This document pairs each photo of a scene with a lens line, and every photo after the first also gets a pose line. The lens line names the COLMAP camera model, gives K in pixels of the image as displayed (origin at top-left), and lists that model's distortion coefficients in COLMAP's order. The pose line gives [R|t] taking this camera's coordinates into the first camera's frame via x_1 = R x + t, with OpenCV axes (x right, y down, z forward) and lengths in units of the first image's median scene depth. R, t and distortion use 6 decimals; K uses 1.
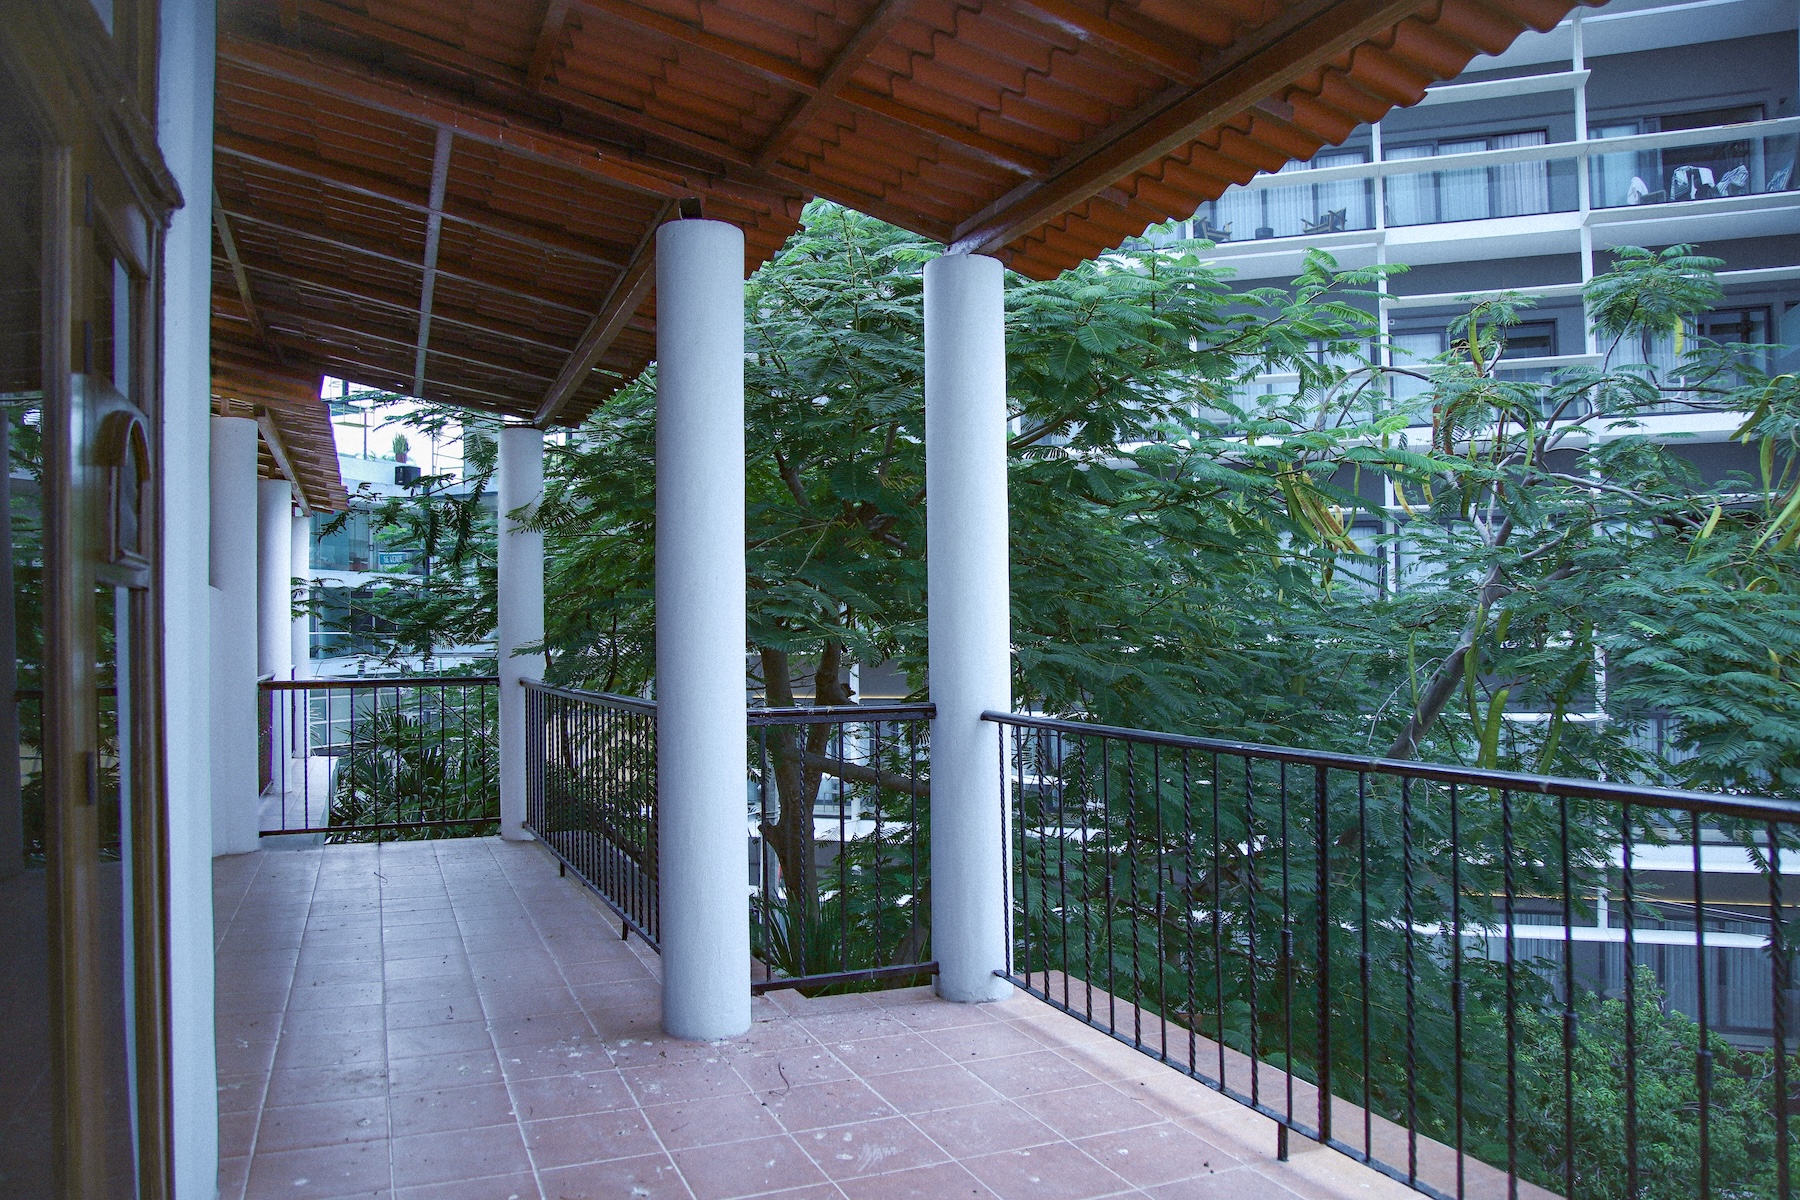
lens RADIAL K [[1231.9, 0, 911.5], [0, 1231.9, 606.9], [0, 0, 1]] dist [-0.125556, 0.073845]
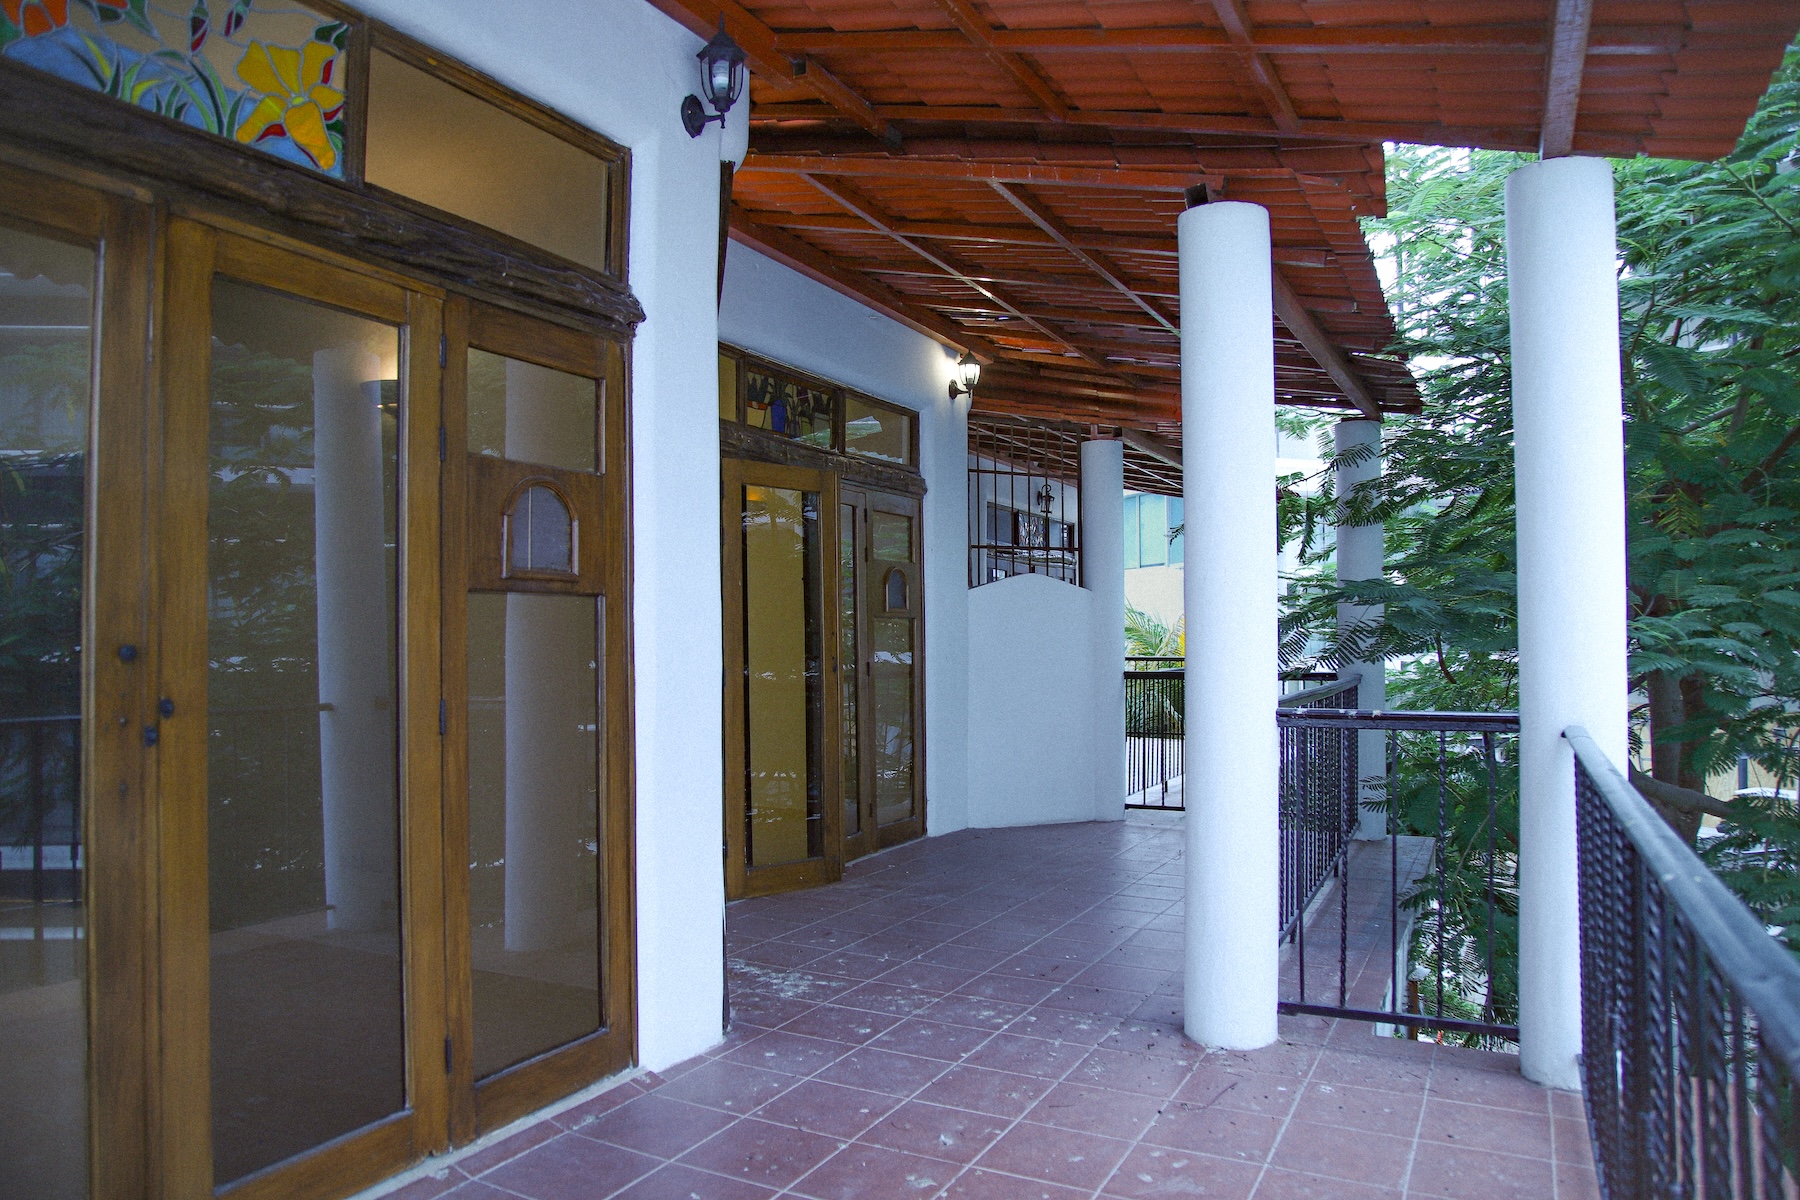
lens RADIAL K [[1231.9, 0, 911.5], [0, 1231.9, 606.9], [0, 0, 1]] dist [-0.125556, 0.073845]
pose [[0.648897, -0.007324, -0.760841, 0.436004], [0.009166, 0.999956, -0.001809, 0.003522], [0.760821, -0.005800, 0.648936, 0.195122]]
